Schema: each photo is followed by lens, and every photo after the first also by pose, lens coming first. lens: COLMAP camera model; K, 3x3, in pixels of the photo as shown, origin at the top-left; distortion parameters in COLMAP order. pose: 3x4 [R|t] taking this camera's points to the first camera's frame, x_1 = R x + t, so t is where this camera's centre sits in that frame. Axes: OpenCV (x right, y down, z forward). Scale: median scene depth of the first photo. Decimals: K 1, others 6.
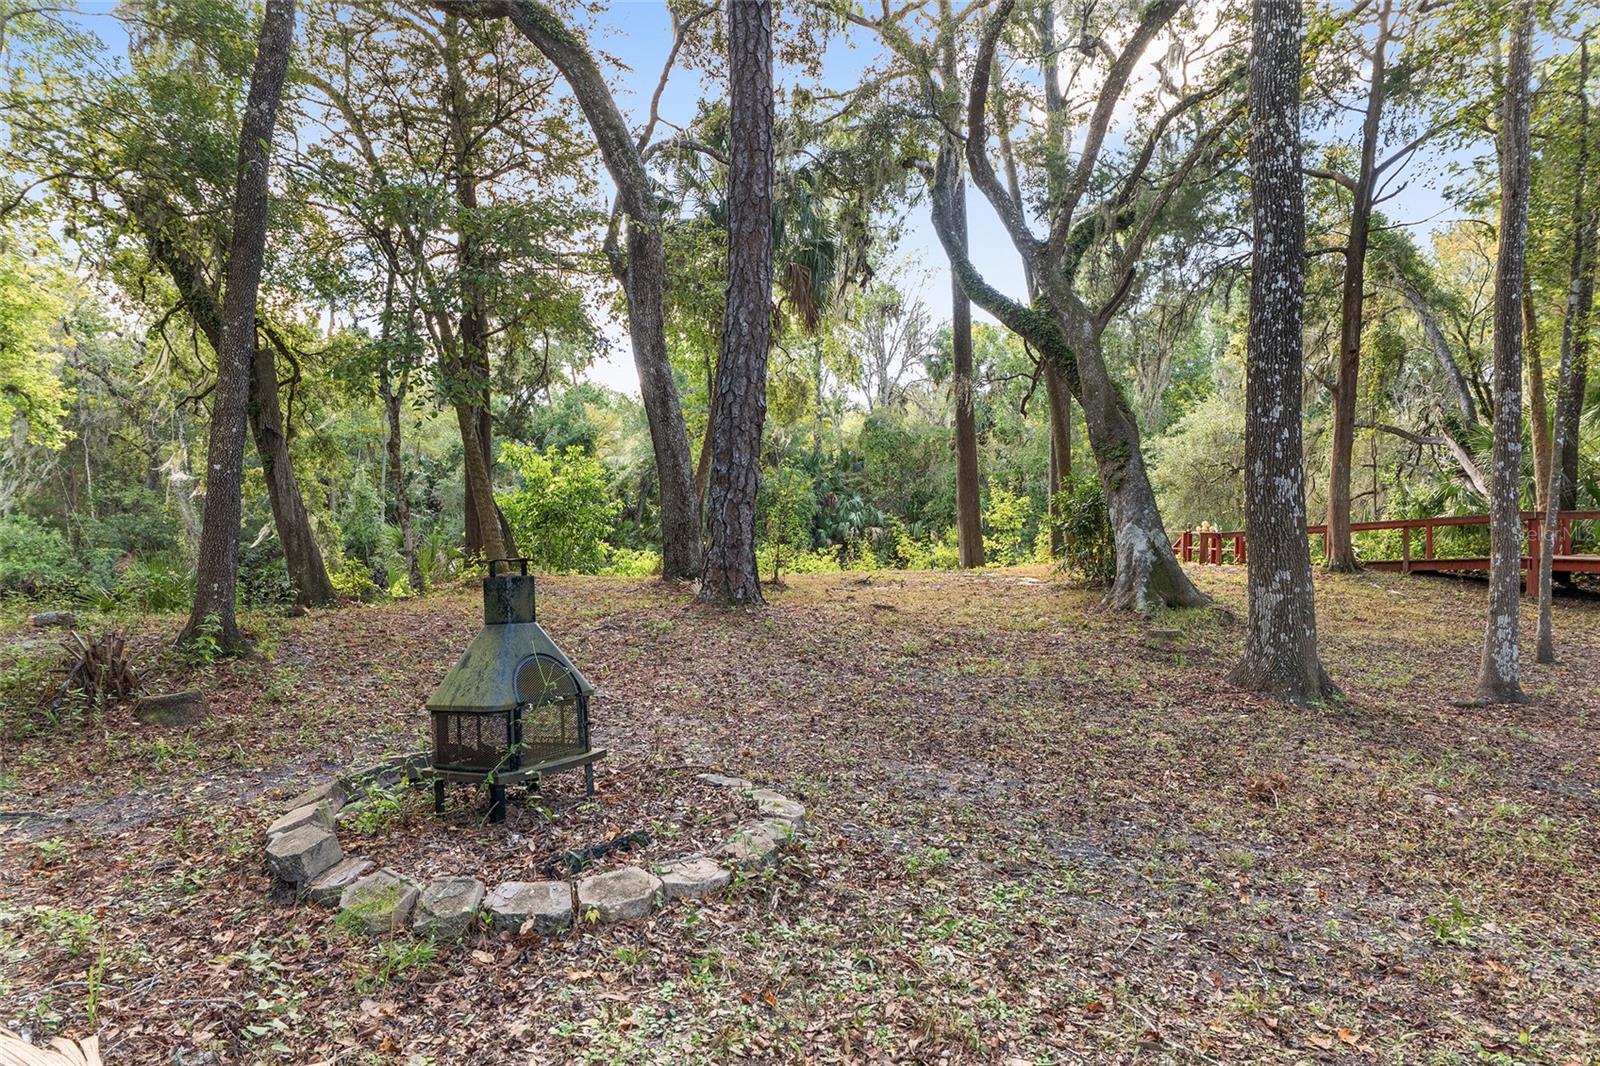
lens RADIAL K [[1049.9, 0, 800.0], [0, 1049.9, 533.0], [0, 0, 1]] dist [0.005397, 0.000468]
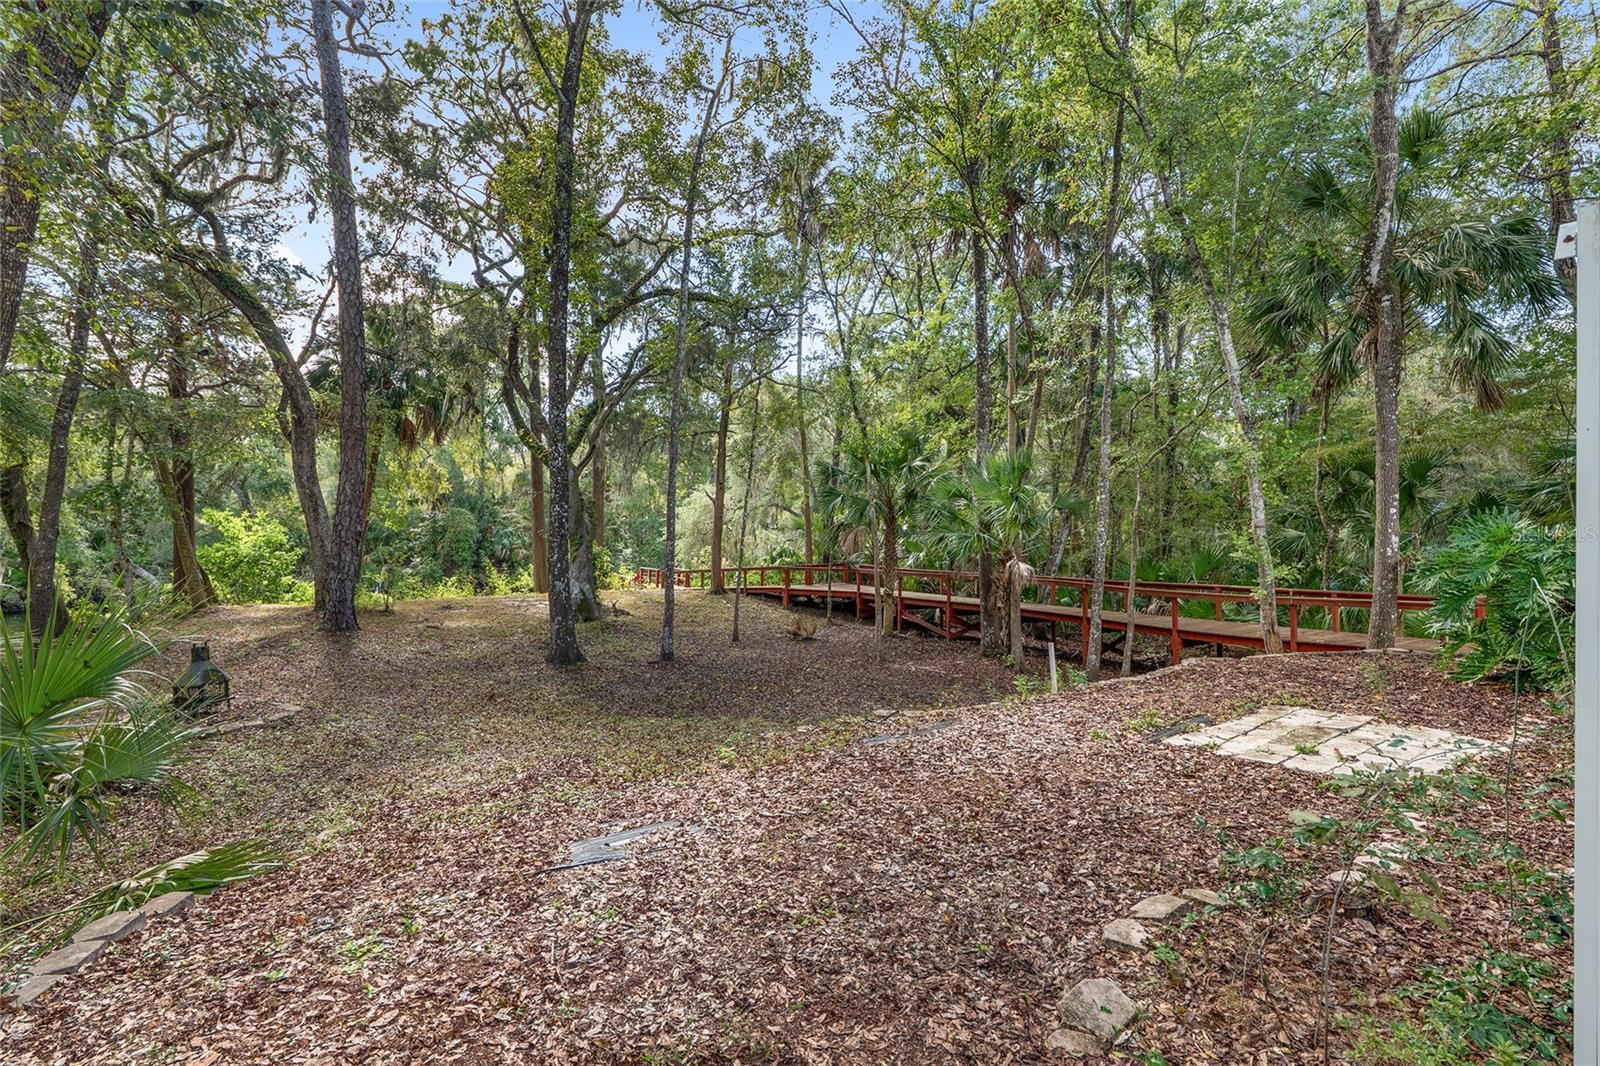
lens RADIAL K [[786.4, 0, 800.0], [0, 786.4, 533.0], [0, 0, 1]] dist [-0.023216, 0.027879]
pose [[0.931518, 0.009874, 0.363562, 0.125508], [-0.006791, 0.999929, -0.009758, -0.065155], [-0.363633, 0.006621, 0.931519, -0.429871]]
